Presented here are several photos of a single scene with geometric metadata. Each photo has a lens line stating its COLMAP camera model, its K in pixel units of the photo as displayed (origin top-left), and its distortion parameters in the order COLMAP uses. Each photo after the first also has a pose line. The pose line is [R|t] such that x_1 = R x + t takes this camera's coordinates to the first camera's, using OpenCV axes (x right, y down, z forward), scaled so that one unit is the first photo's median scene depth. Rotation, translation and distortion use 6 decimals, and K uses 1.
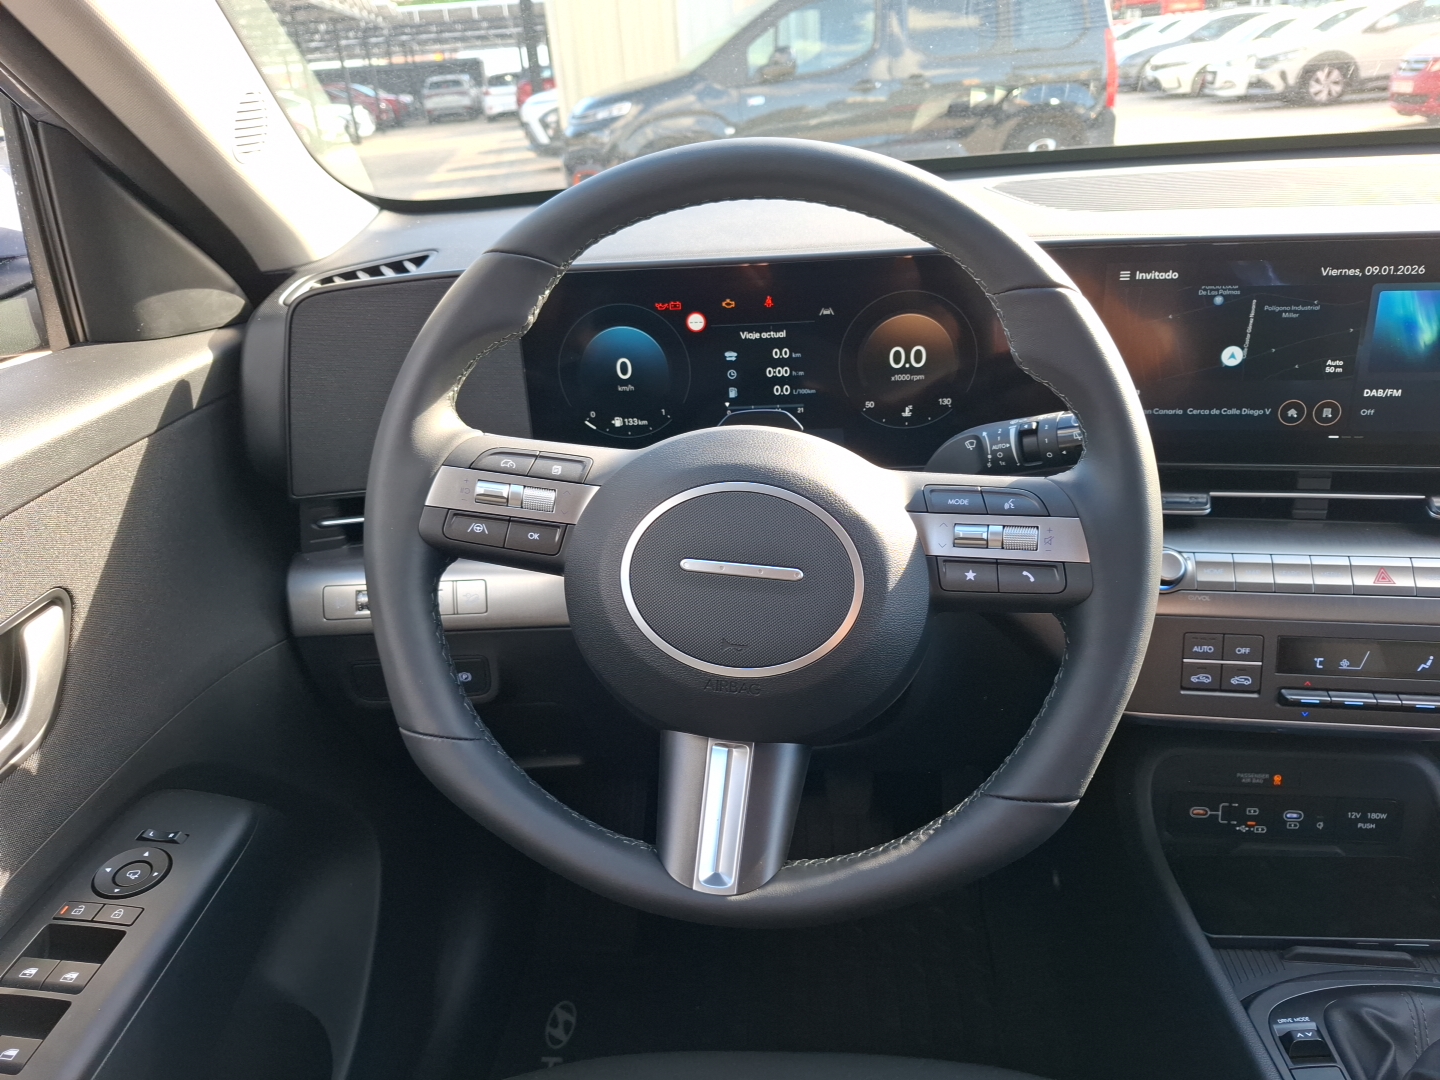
lens RADIAL K [[975.2, 0, 720.0], [0, 975.2, 540.0], [0, 0, 1]] dist [0.104110, -0.111045]
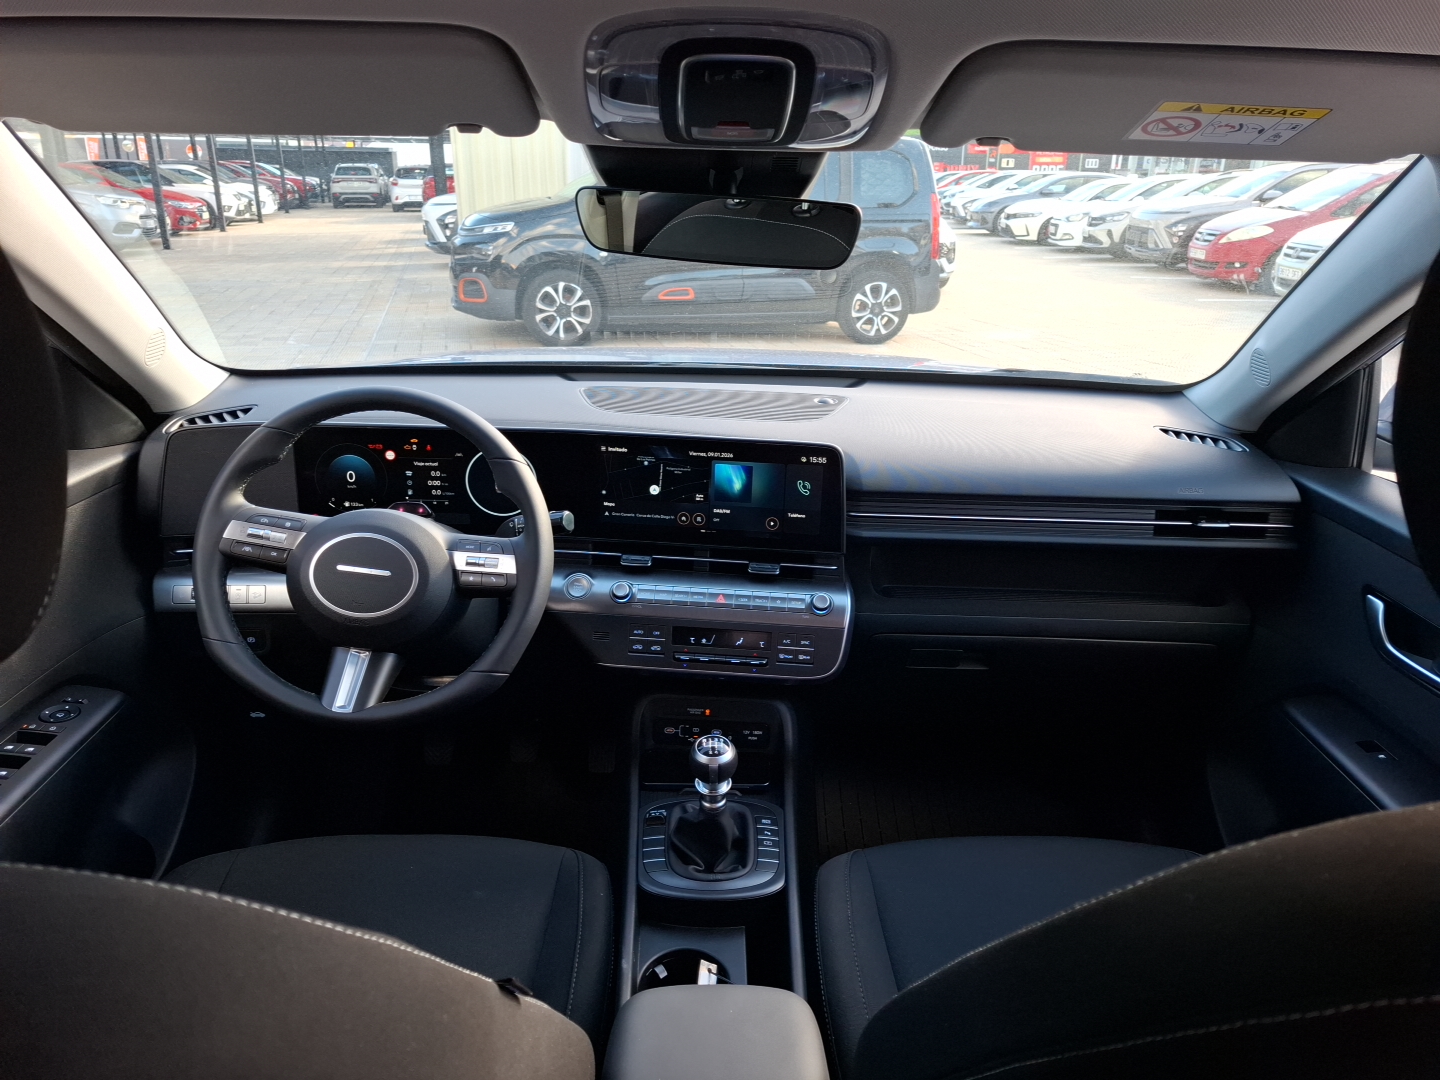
lens RADIAL K [[975.2, 0, 720.0], [0, 975.2, 540.0], [0, 0, 1]] dist [0.104110, -0.111045]
pose [[0.993434, 0.048199, 0.103763, 0.416884], [-0.038682, 0.995021, -0.091853, 0.095352], [-0.107673, 0.087236, 0.990352, -0.958549]]
